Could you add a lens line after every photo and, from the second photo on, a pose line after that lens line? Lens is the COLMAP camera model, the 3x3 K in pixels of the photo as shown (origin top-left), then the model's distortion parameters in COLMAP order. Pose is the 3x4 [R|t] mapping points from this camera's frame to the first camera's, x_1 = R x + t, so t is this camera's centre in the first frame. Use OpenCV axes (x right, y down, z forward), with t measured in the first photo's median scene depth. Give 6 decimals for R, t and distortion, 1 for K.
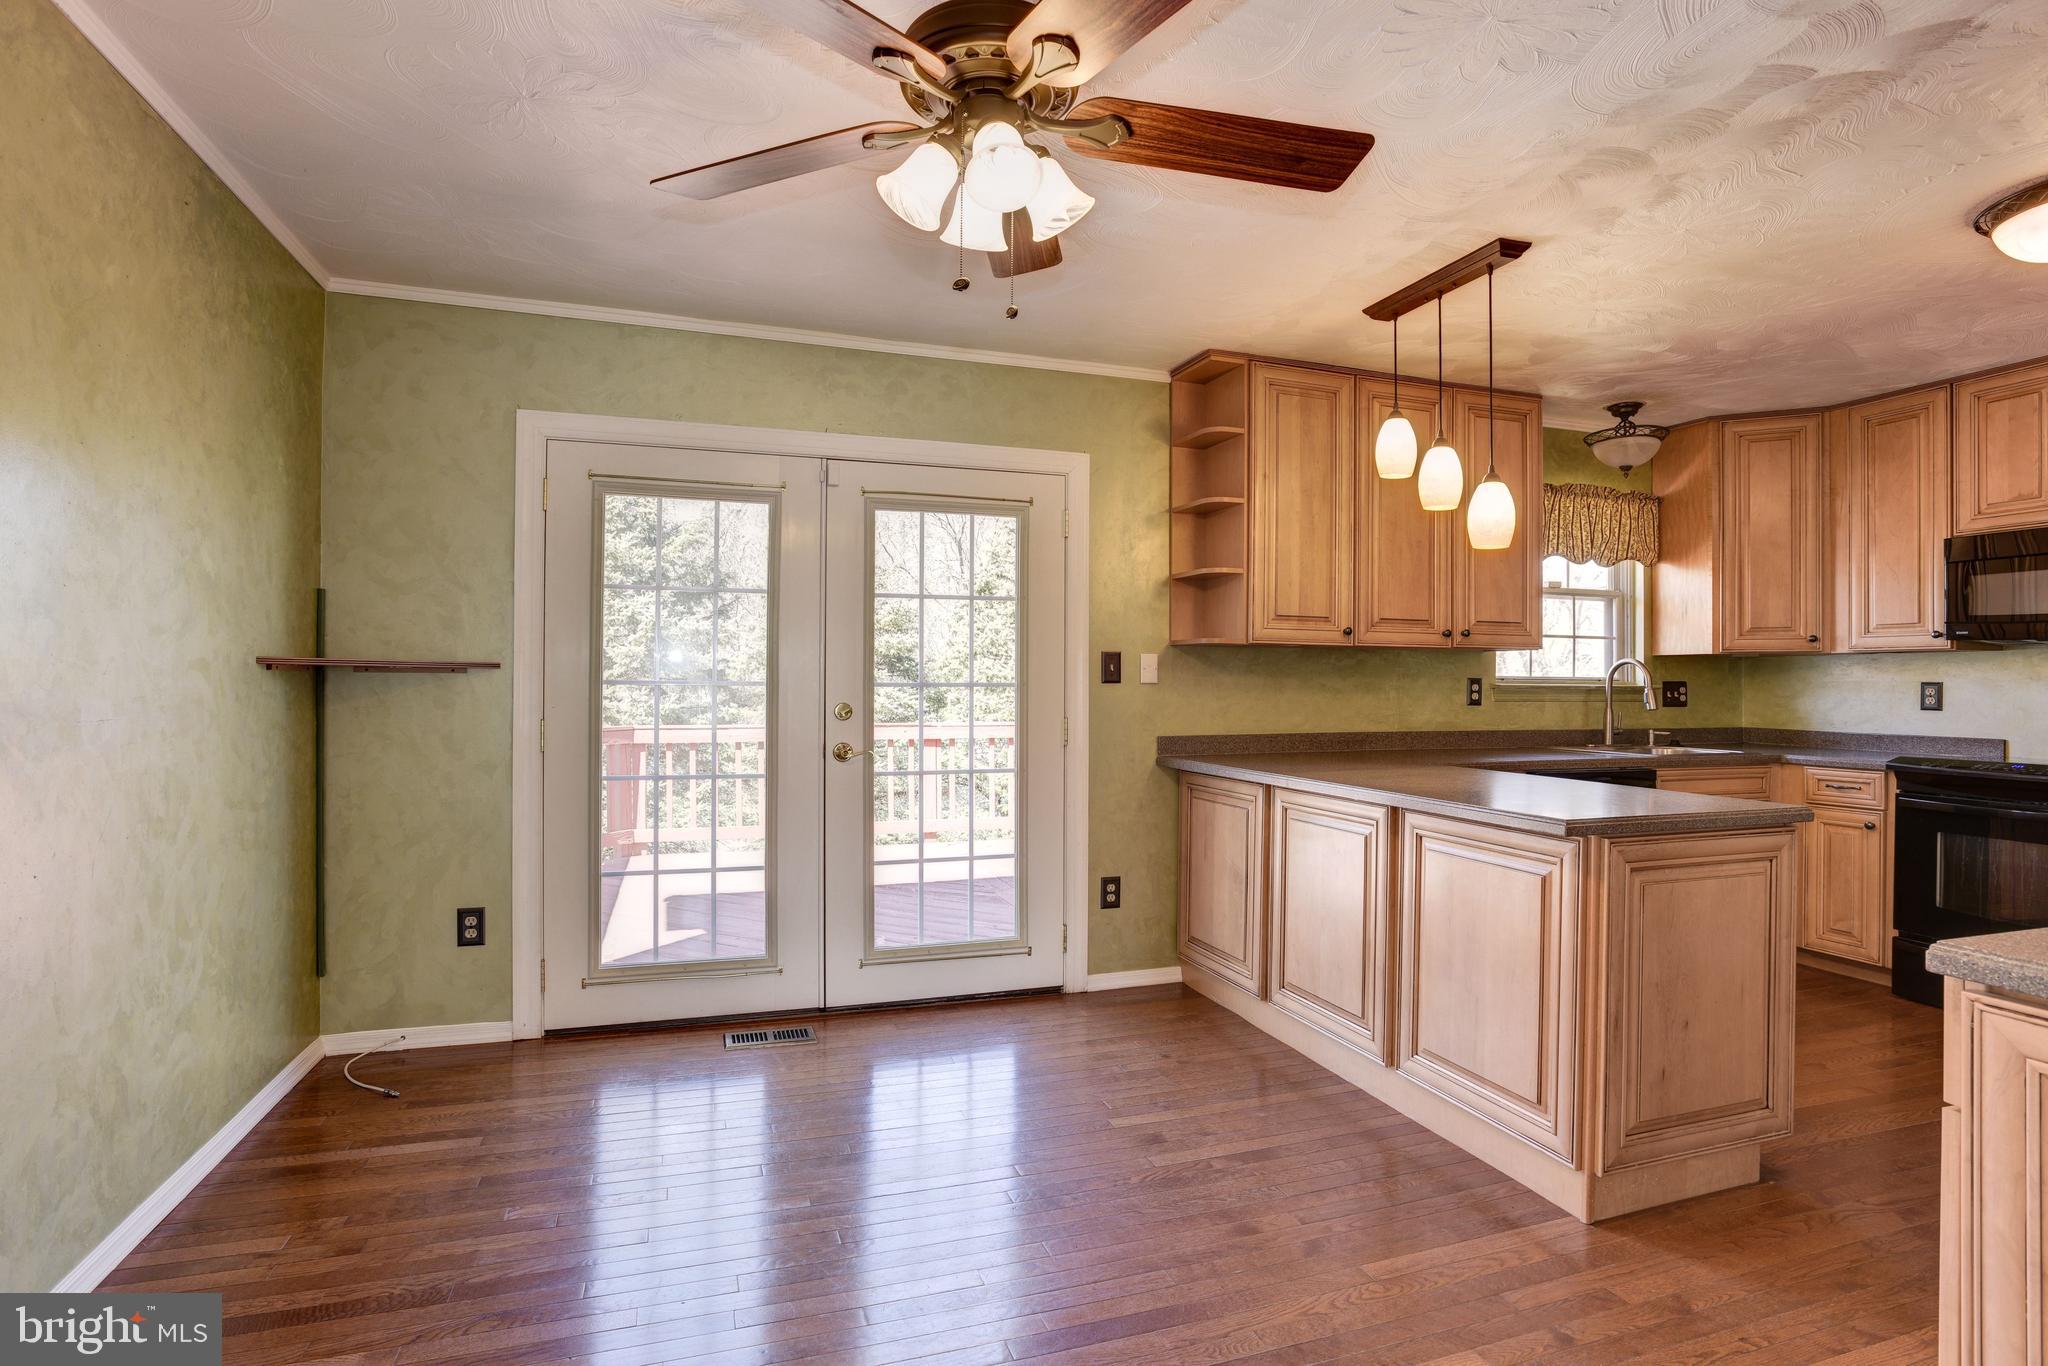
lens RADIAL K [[1004.3, 0, 1055.9], [0, 1004.3, 679.9], [0, 0, 1]] dist [-0.027338, 0.011079]
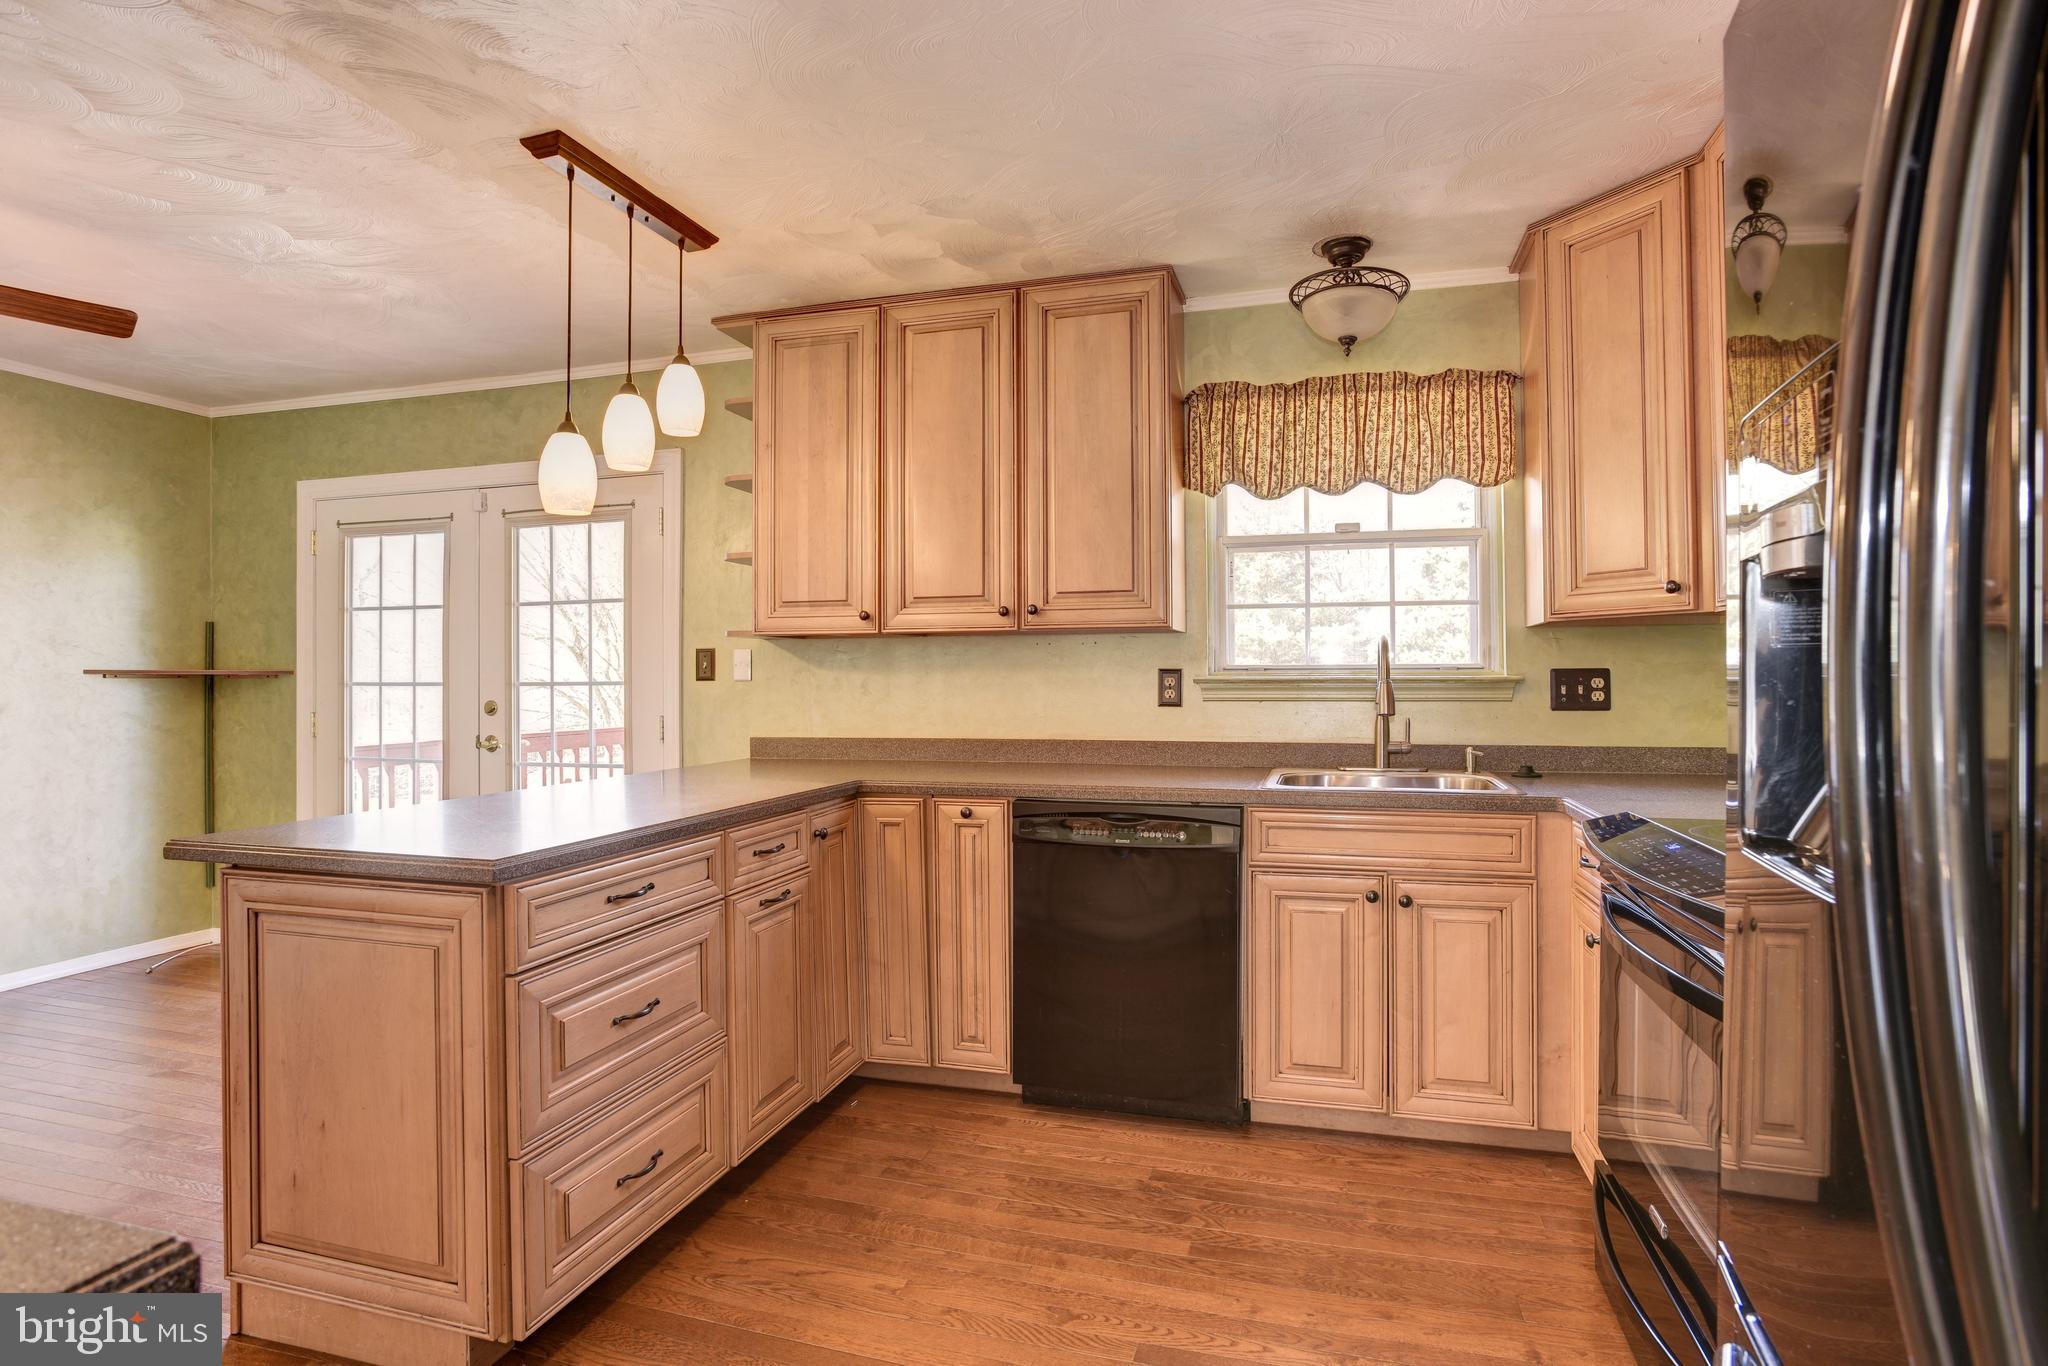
lens RADIAL K [[1004.3, 0, 1038.7], [0, 1004.3, 675.9], [0, 0, 1]] dist [-0.027338, 0.011079]
pose [[0.822237, -0.013467, -0.568986, 0.893227], [0.009796, 0.999907, -0.009511, 0.010966], [0.569061, 0.002246, 0.822292, 0.401362]]
